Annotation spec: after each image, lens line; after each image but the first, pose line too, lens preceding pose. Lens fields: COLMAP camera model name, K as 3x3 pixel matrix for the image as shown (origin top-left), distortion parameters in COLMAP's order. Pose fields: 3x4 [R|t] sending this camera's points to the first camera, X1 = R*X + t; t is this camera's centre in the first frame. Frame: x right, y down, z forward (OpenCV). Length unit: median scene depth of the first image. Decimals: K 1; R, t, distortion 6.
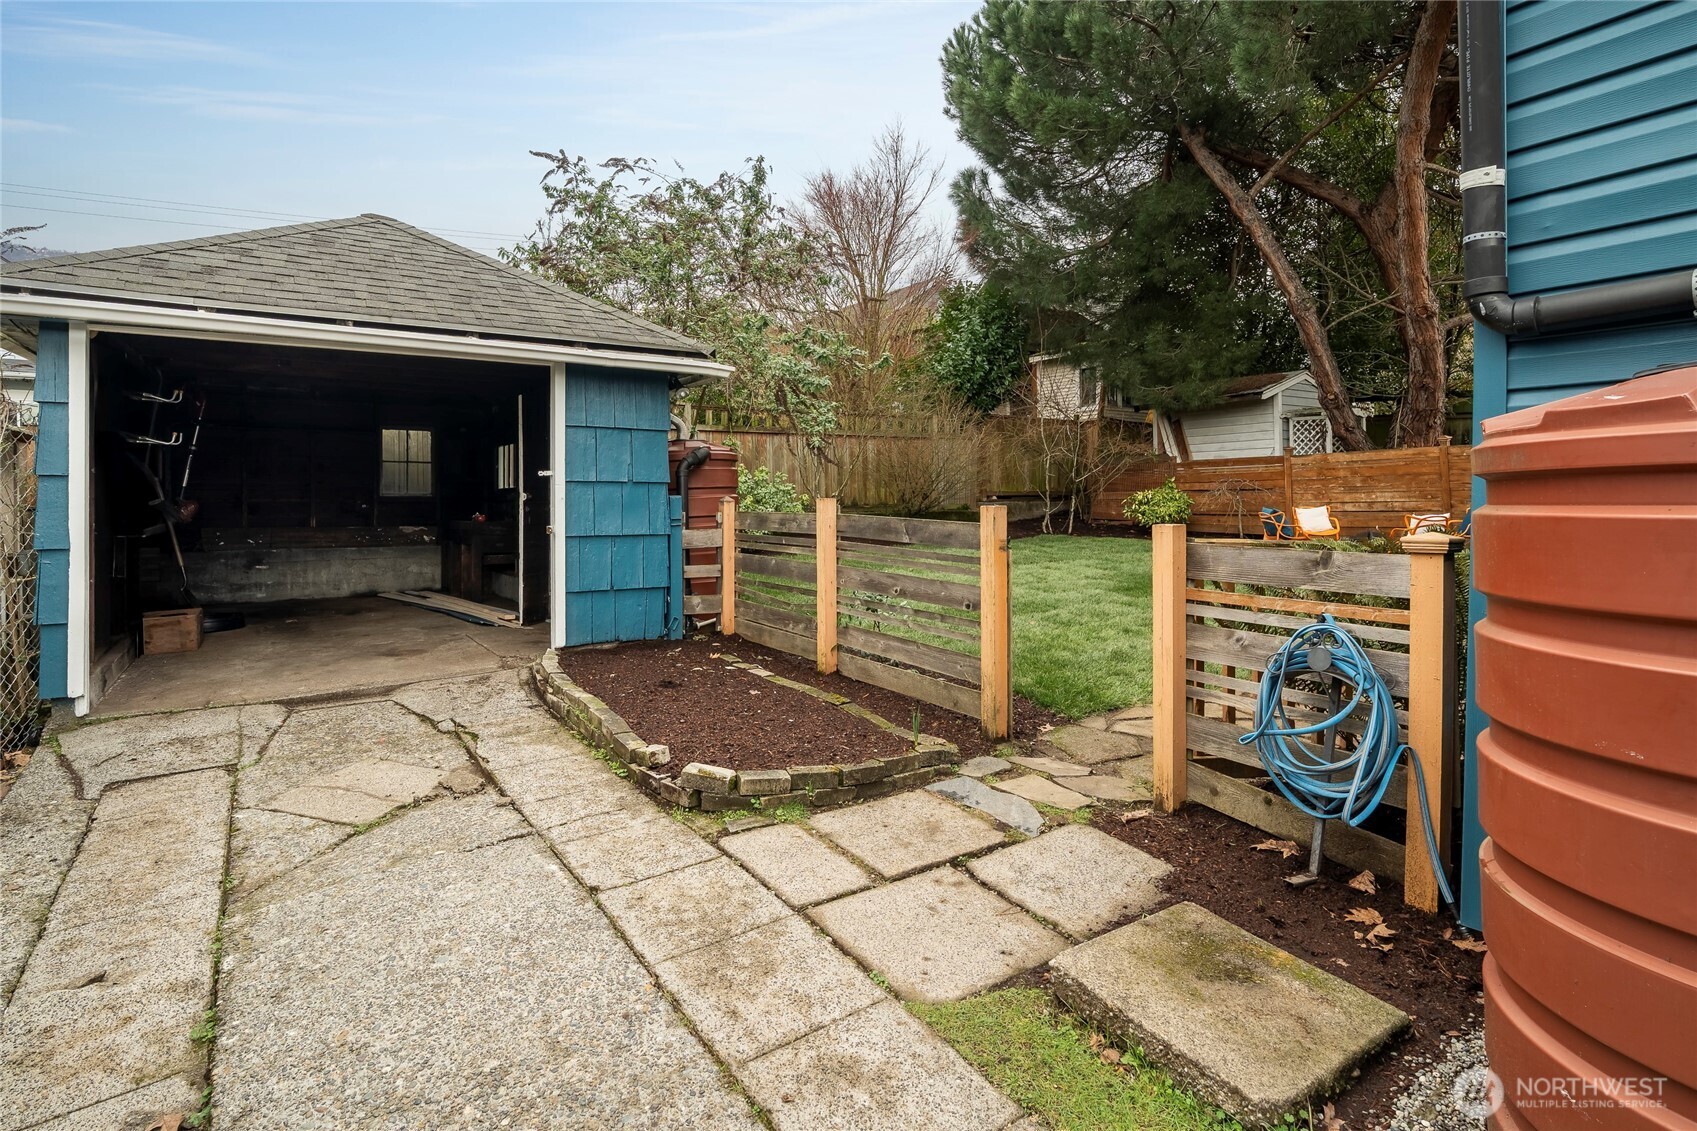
lens RADIAL K [[827.7, 0, 829.4], [0, 827.7, 494.8], [0, 0, 1]] dist [-0.000103, 0.001603]
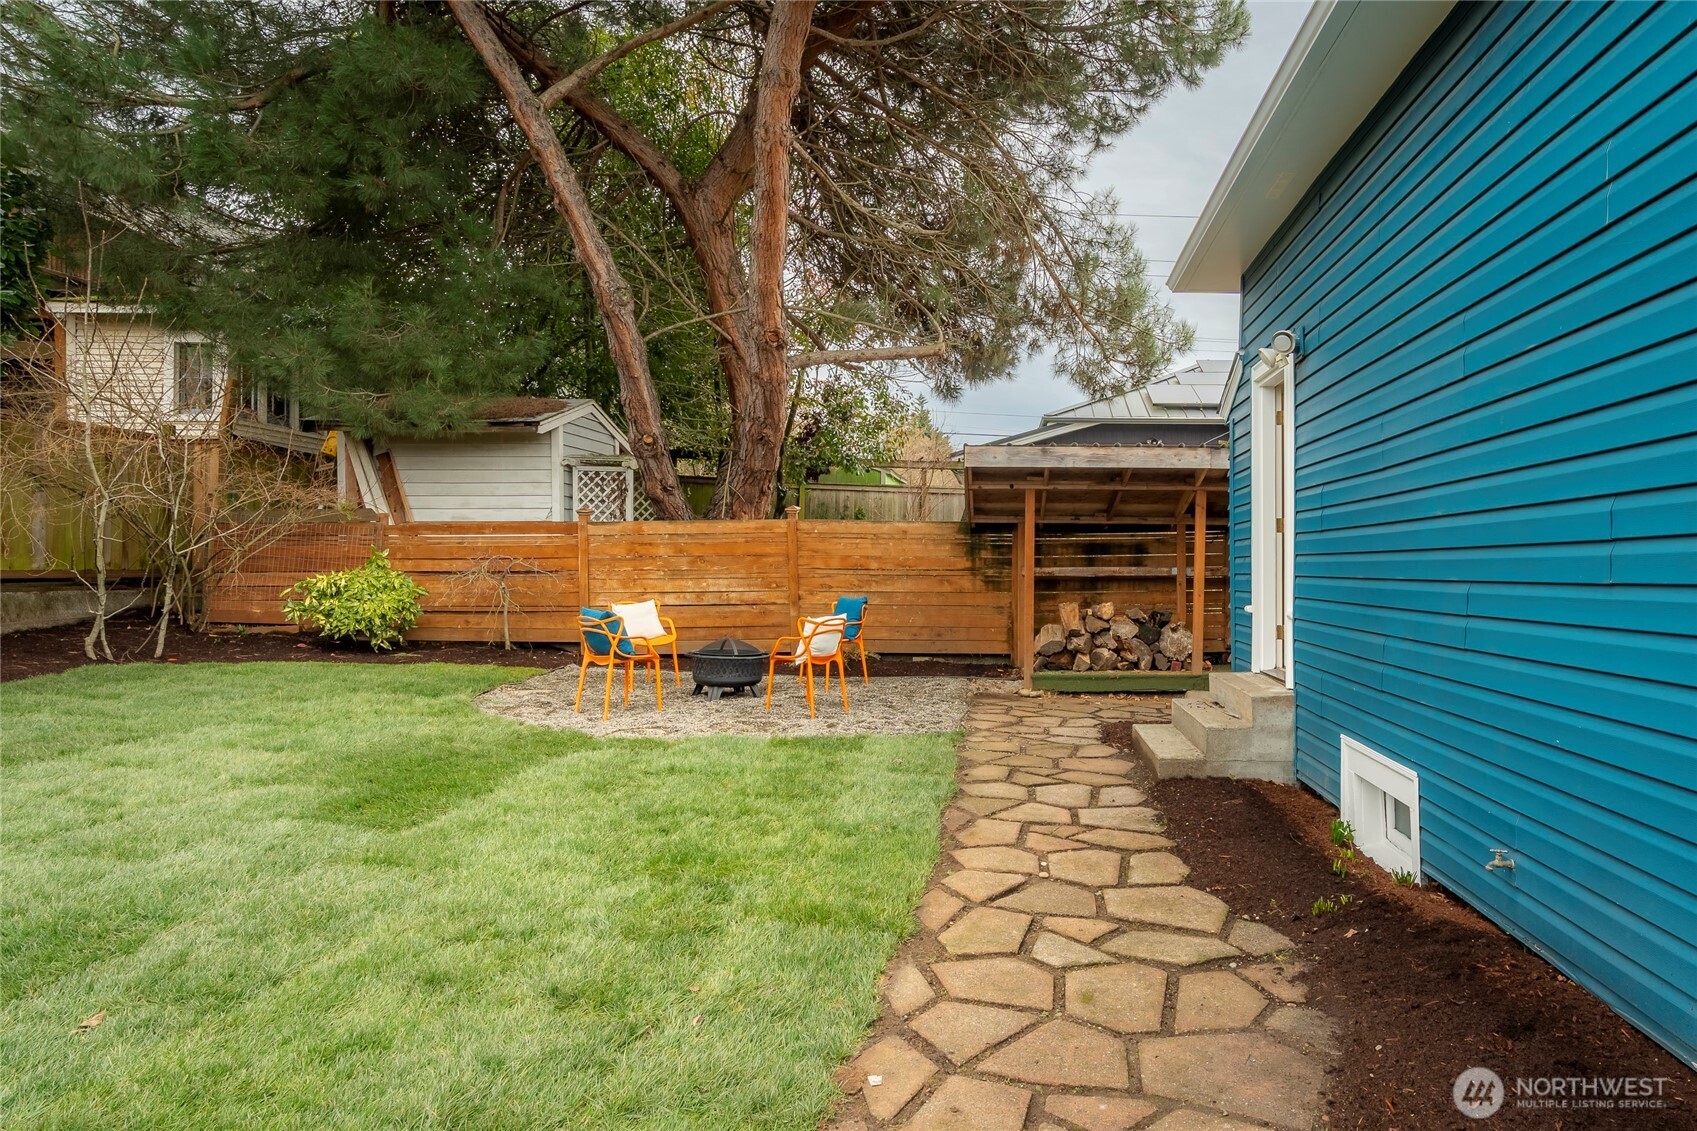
lens RADIAL K [[827.7, 0, 849.7], [0, 827.7, 550.9], [0, 0, 1]] dist [-0.000103, 0.001603]
pose [[0.522730, 0.008695, 0.852454, 0.093092], [-0.006559, 0.999959, -0.006178, -0.019749], [-0.852473, -0.002362, 0.522765, 0.437724]]
